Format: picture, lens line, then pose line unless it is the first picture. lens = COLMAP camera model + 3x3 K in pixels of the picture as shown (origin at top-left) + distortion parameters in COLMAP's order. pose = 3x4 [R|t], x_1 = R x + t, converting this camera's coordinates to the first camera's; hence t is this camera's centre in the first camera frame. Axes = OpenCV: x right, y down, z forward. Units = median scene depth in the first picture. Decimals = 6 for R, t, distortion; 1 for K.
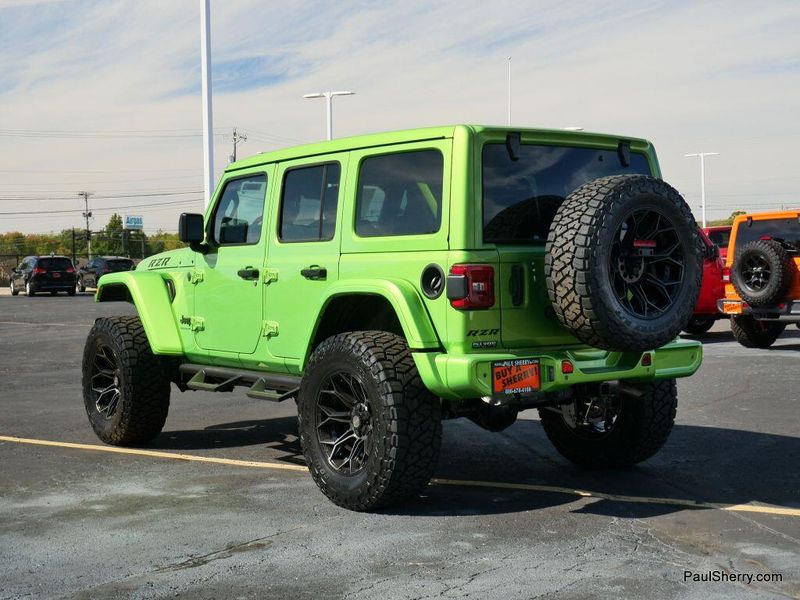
lens RADIAL K [[1147.9, 0, 400.0], [0, 1147.9, 300.0], [0, 0, 1]] dist [0.016754, 0.031657]
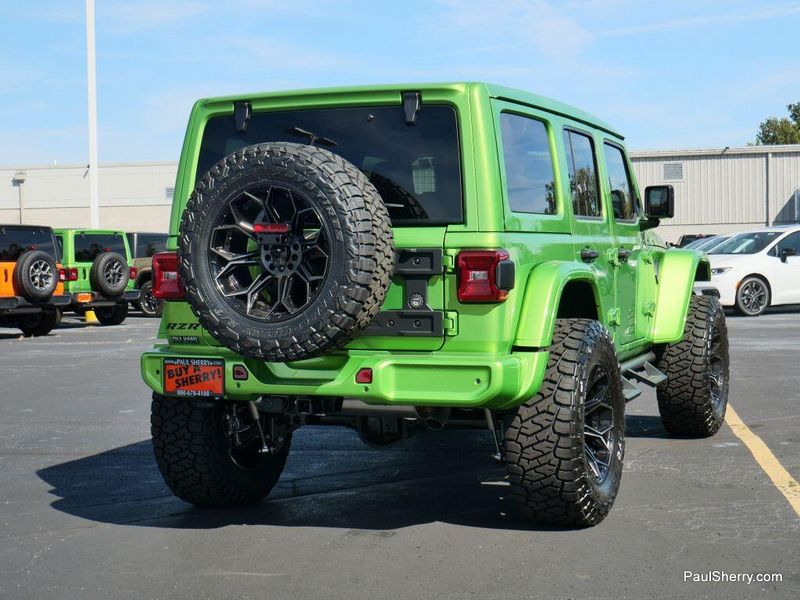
lens RADIAL K [[1363.4, 0, 400.0], [0, 1363.4, 300.0], [0, 0, 1]] dist [0.007177, 0.160348]
pose [[0.512286, 0.040774, -0.857846, 1.078856], [-0.018797, 0.999165, 0.036266, -0.034999], [0.858609, -0.002454, 0.512625, 0.581842]]
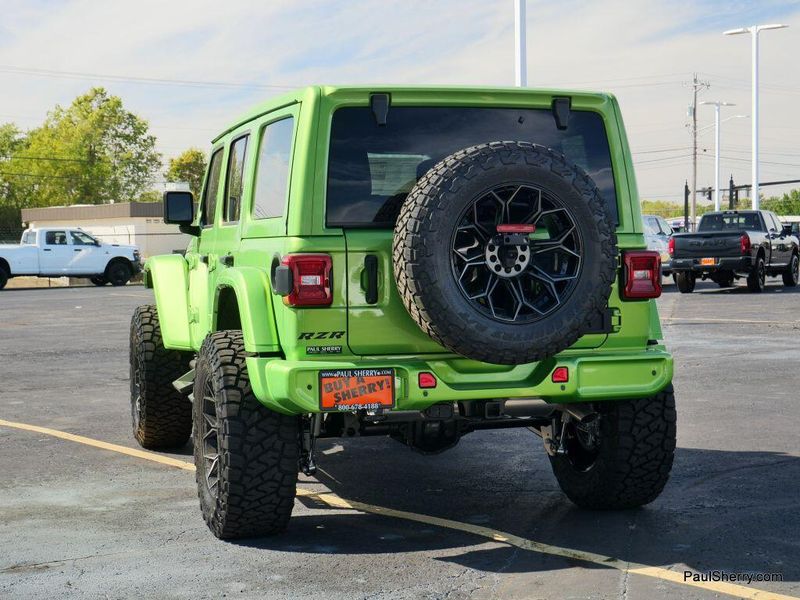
lens RADIAL K [[1363.4, 0, 400.0], [0, 1363.4, 300.0], [0, 0, 1]] dist [0.007177, 0.160348]
pose [[0.940911, 0.016504, -0.338250, 0.453456], [-0.011677, 0.999799, 0.016300, -0.014019], [0.338451, -0.011387, 0.940915, 0.087339]]
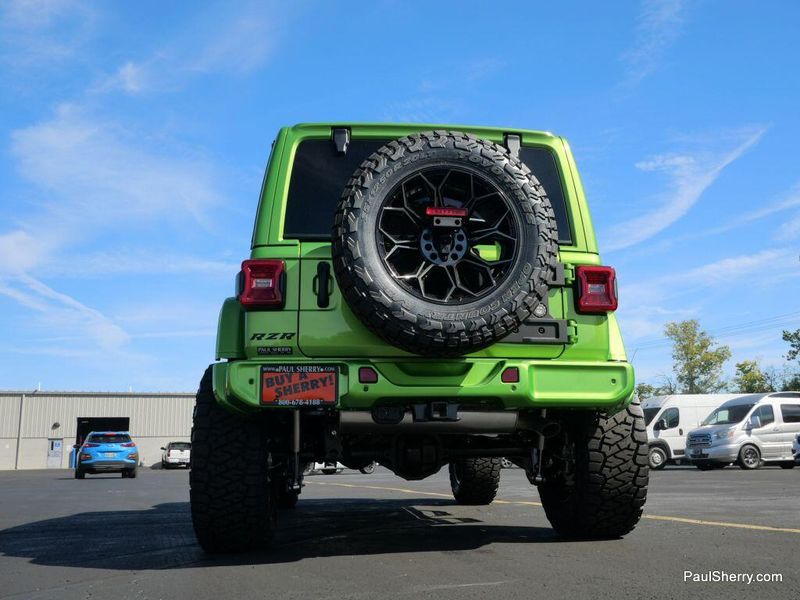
lens RADIAL K [[739.7, 0, 400.0], [0, 739.7, 300.0], [0, 0, 1]] dist [-0.002990, -0.003084]
pose [[0.864555, -0.100977, -0.492288, 0.425527], [-0.016195, 0.973498, -0.228122, 0.124988], [0.502276, 0.205196, 0.840008, 0.566750]]
